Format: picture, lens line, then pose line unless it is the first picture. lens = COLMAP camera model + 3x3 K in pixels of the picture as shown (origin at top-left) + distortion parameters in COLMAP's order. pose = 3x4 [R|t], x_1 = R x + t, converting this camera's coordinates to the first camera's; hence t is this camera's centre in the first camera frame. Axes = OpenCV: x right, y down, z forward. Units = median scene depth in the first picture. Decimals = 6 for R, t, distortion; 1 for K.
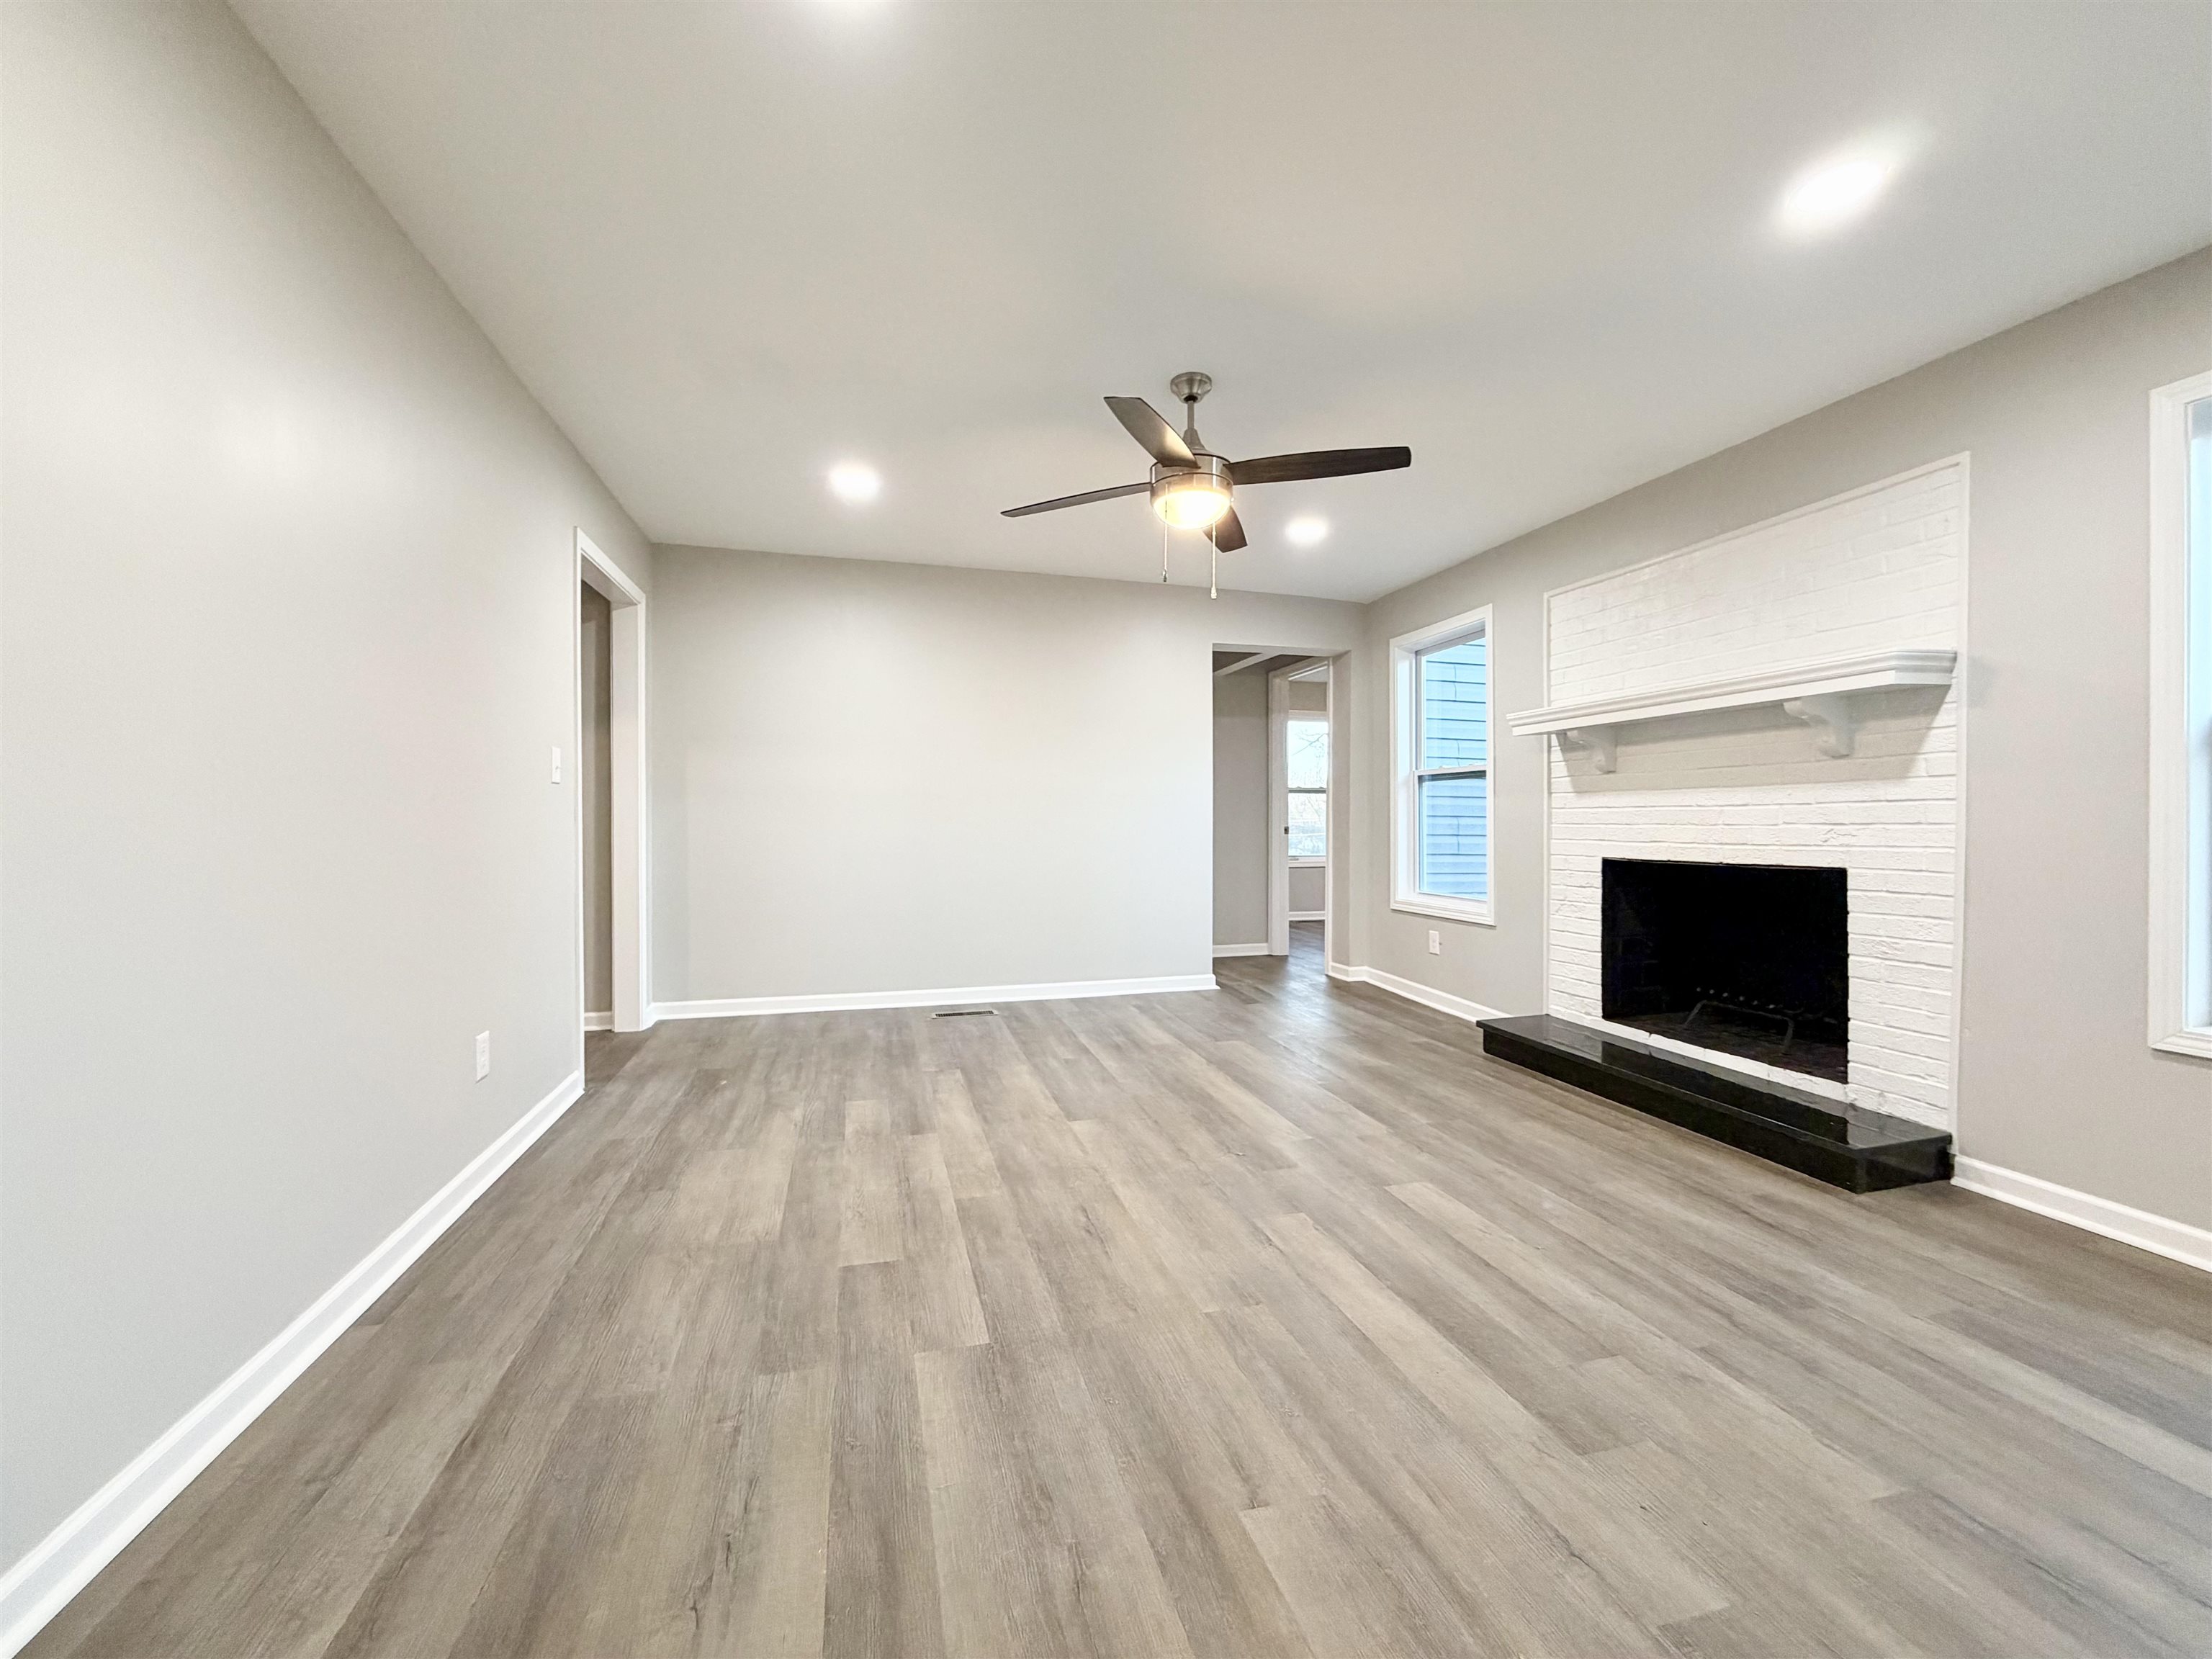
lens RADIAL K [[889.2, 0, 1106.0], [0, 889.2, 829.5], [0, 0, 1]] dist [-0.001608, -0.000063]
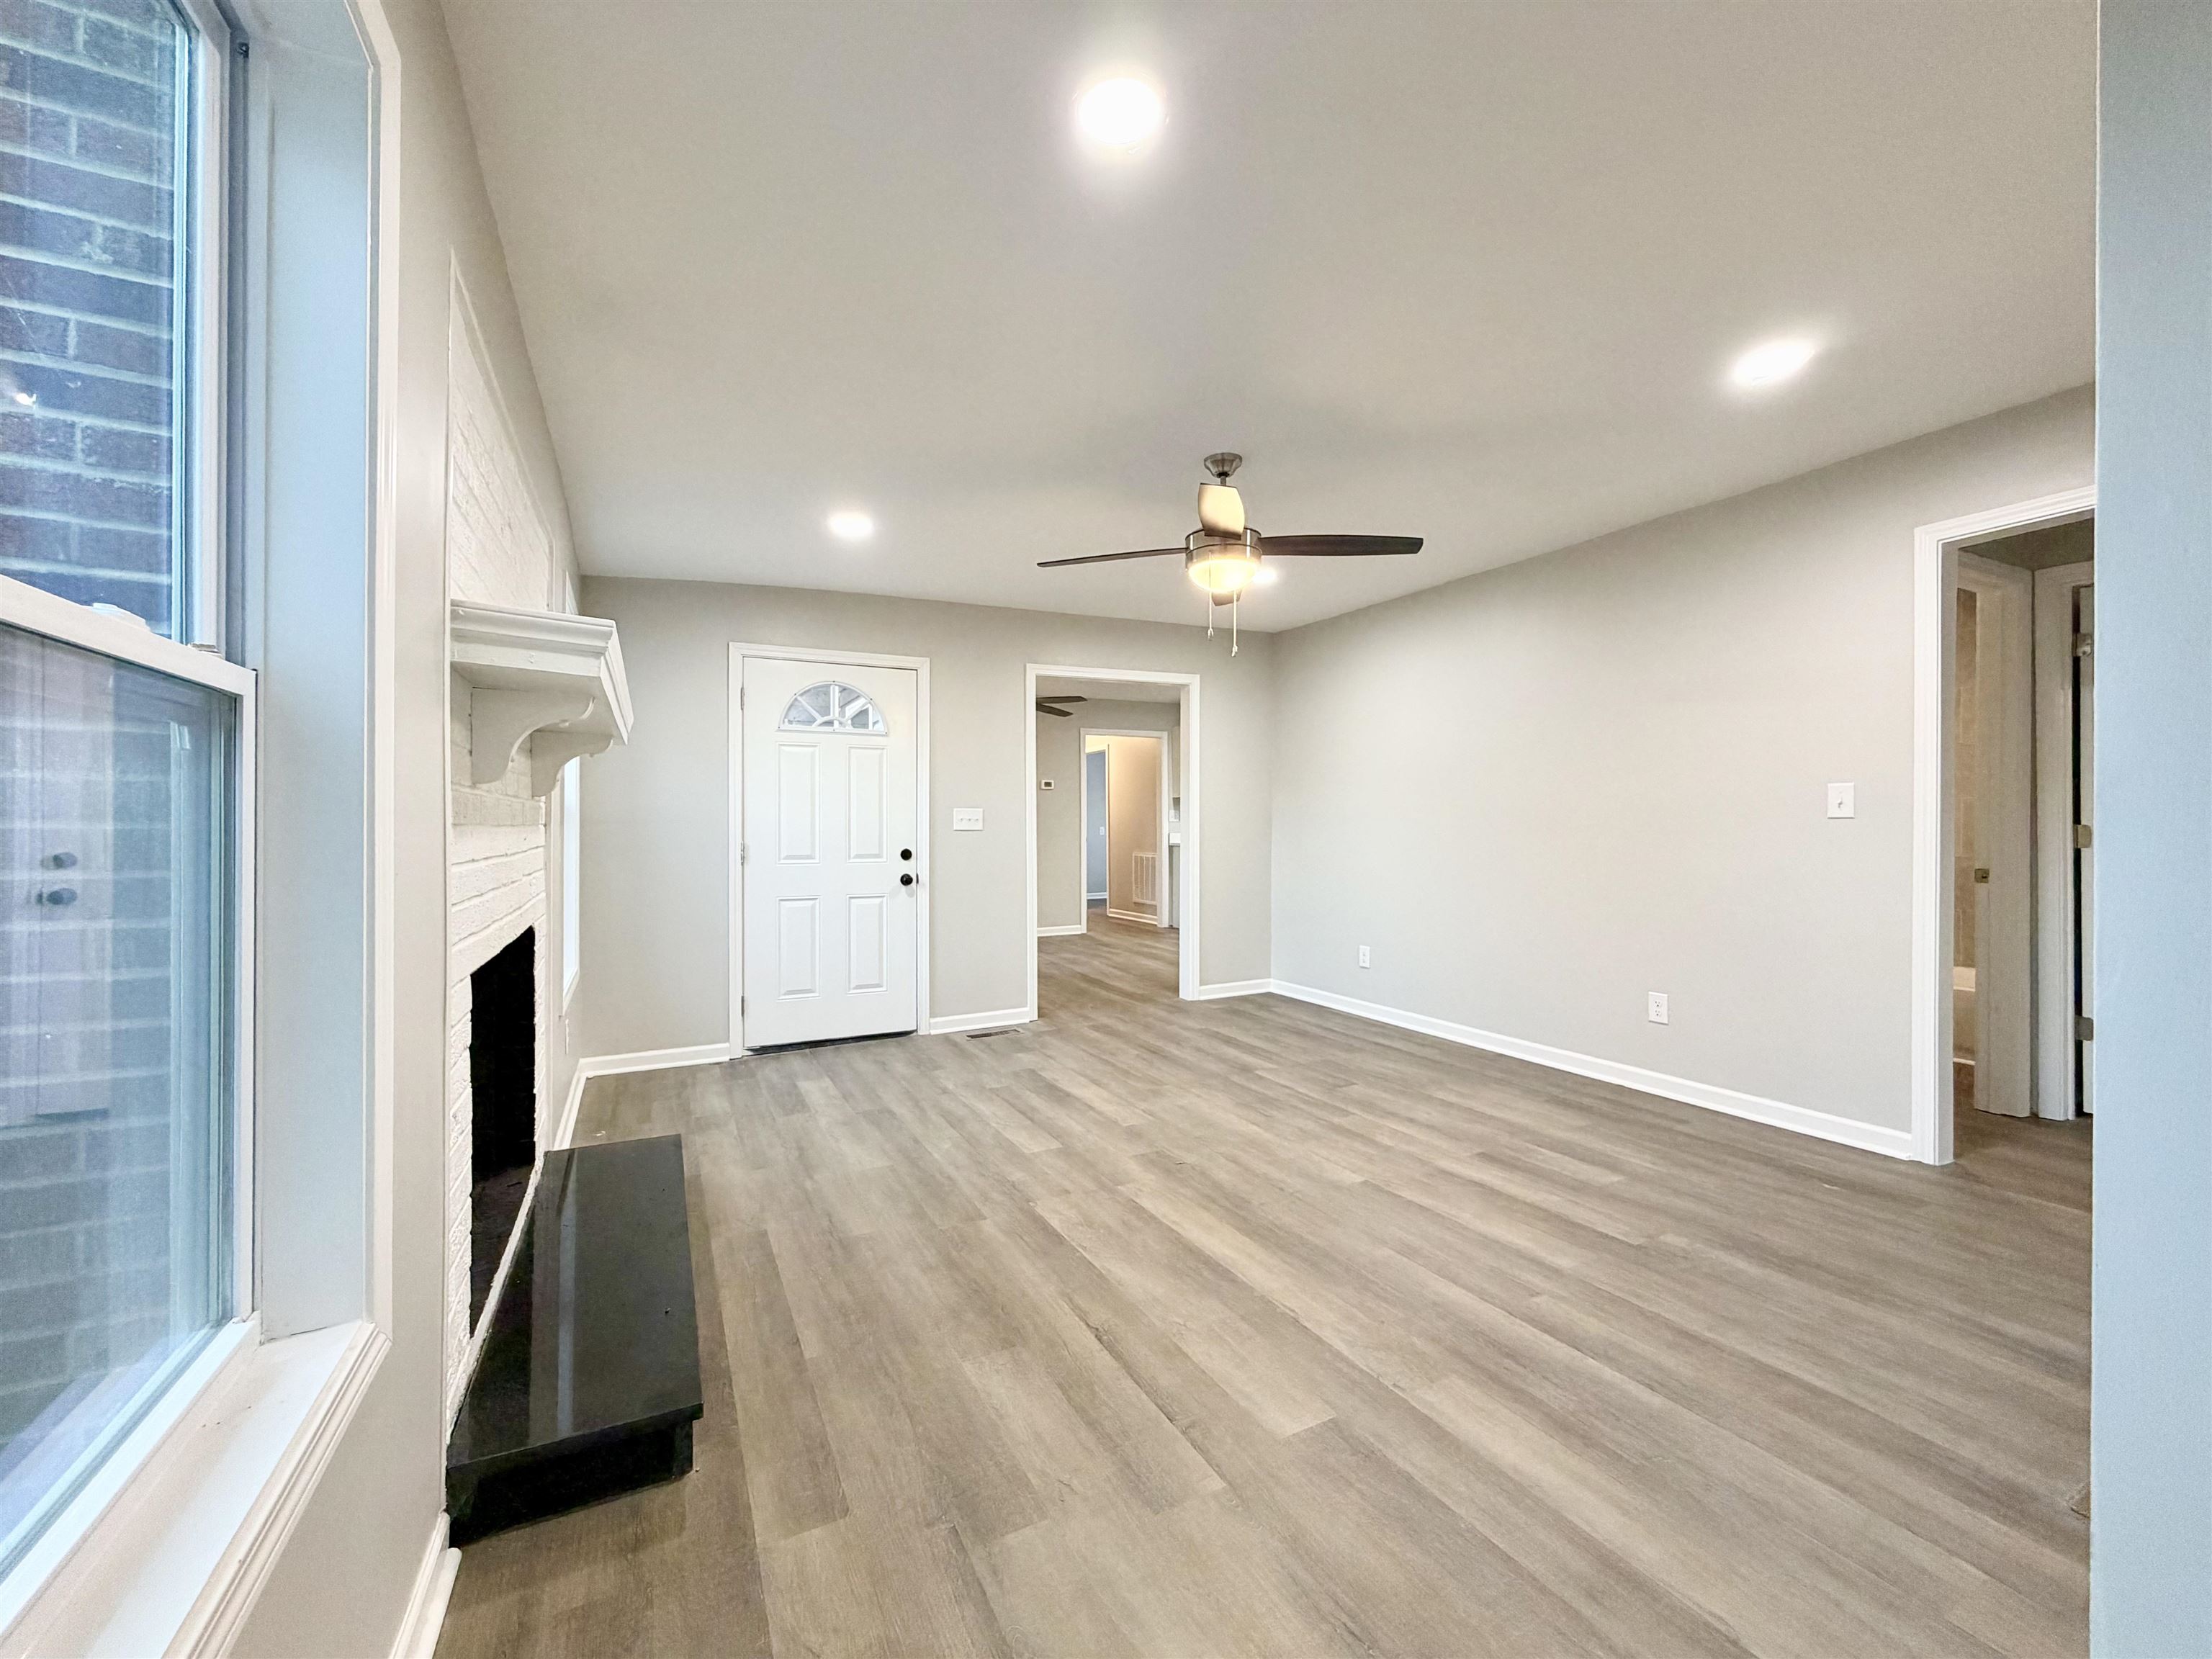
lens RADIAL K [[889.2, 0, 1106.0], [0, 889.2, 829.5], [0, 0, 1]] dist [-0.001608, -0.000063]
pose [[-0.979318, 0.006657, -0.202216, 0.507402], [0.003852, 0.999891, 0.014261, -0.071070], [0.202289, 0.013187, -0.979237, 2.255326]]
